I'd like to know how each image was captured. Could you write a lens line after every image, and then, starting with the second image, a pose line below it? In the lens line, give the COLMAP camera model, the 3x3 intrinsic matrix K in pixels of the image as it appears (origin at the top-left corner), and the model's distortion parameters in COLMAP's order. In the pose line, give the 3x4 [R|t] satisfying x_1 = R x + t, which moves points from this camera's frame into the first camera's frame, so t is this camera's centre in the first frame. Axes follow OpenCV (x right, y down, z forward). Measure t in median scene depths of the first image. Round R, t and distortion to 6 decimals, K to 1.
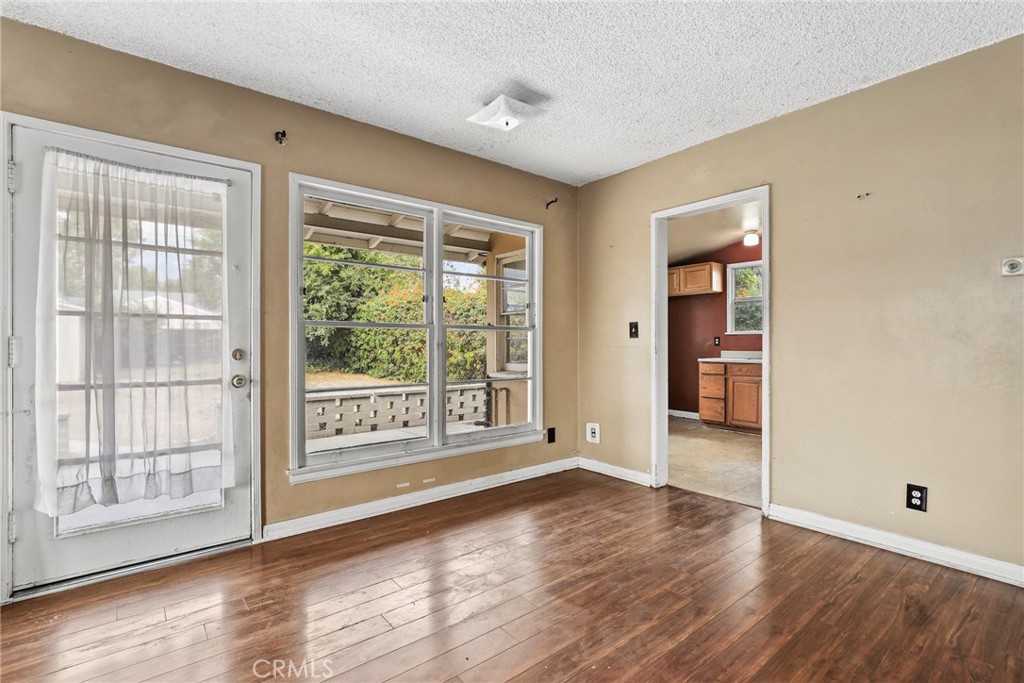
lens RADIAL K [[471.1, 0, 510.8], [0, 471.1, 341.5], [0, 0, 1]] dist [-0.003753, -0.000134]
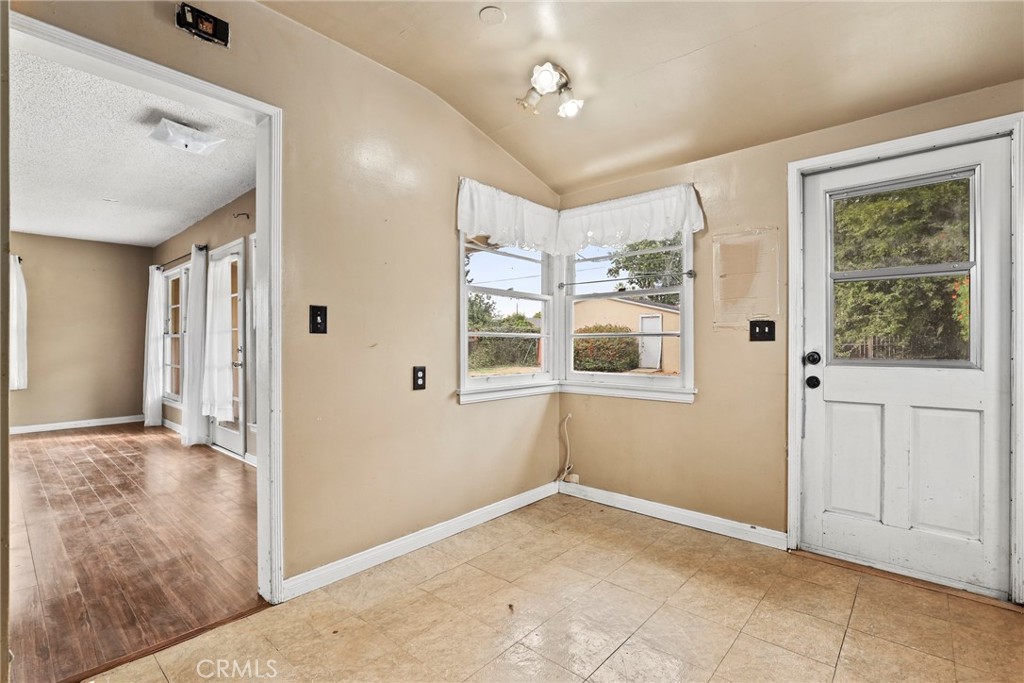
lens RADIAL K [[471.1, 0, 510.9], [0, 471.1, 343.0], [0, 0, 1]] dist [-0.003753, -0.000134]
pose [[0.160206, 0.004498, -0.987073, 0.219462], [-0.002381, 0.999988, 0.004170, 0.000065], [0.987081, 0.001683, 0.160215, 0.286666]]
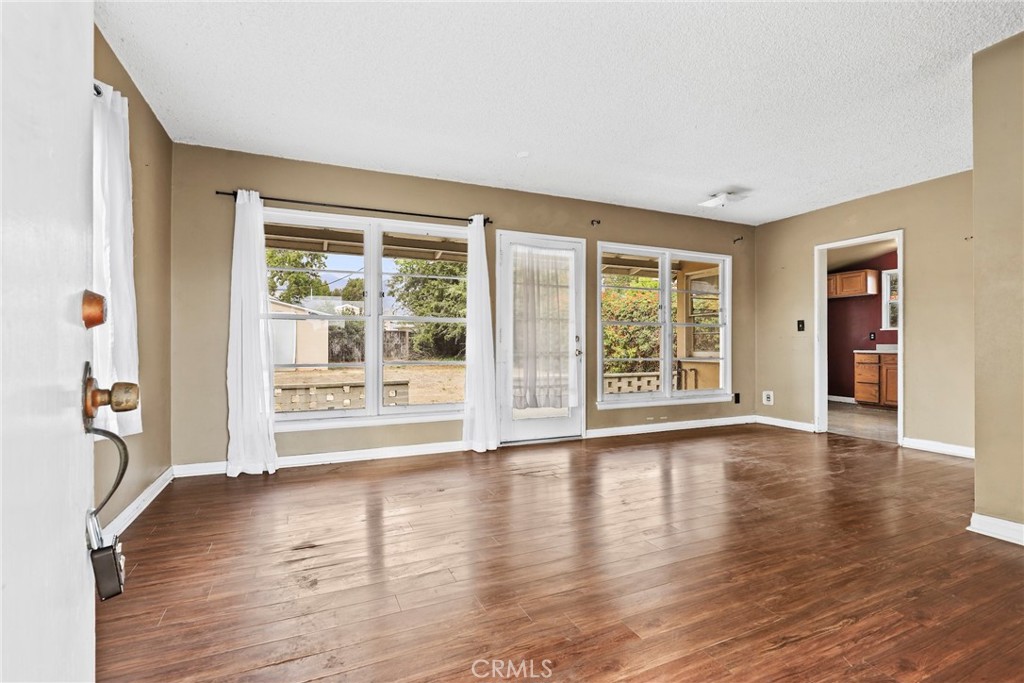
lens RADIAL K [[471.1, 0, 517.4], [0, 471.1, 341.0], [0, 0, 1]] dist [-0.003753, -0.000134]
pose [[0.968707, 0.001759, -0.248200, -0.165920], [-0.002878, 0.999987, -0.004147, 0.023024], [0.248190, 0.004732, 0.968700, -0.457386]]
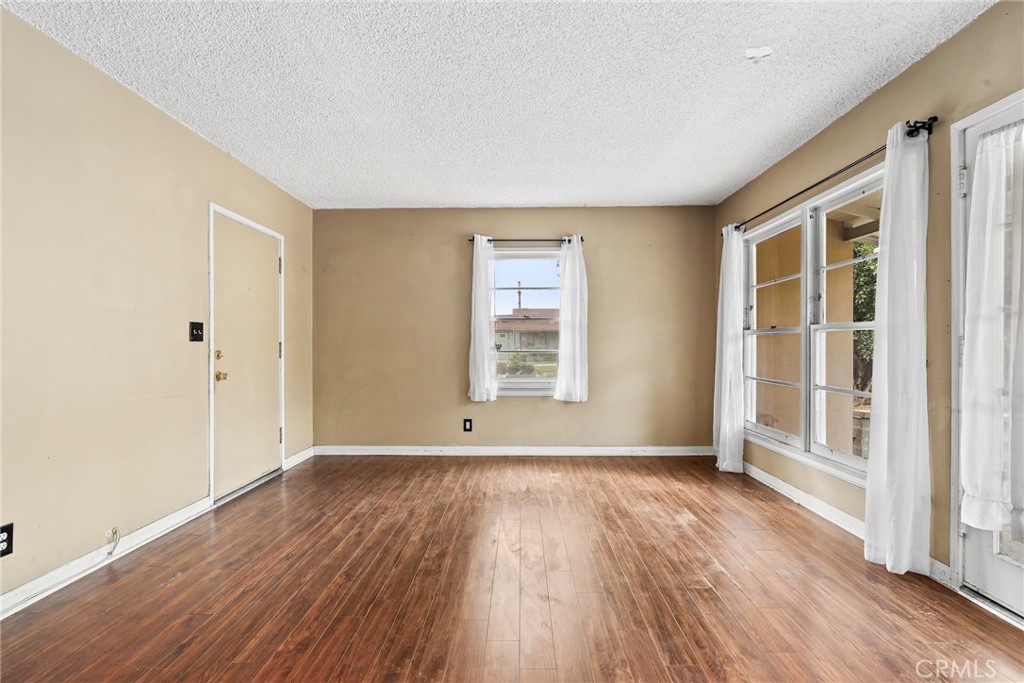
lens RADIAL K [[471.1, 0, 514.3], [0, 471.1, 344.8], [0, 0, 1]] dist [-0.003753, -0.000134]
pose [[-0.639480, -0.002334, -0.768804, 0.058600], [-0.007285, 0.999969, 0.003024, 0.003201], [0.768773, 0.007535, -0.639477, 0.130402]]
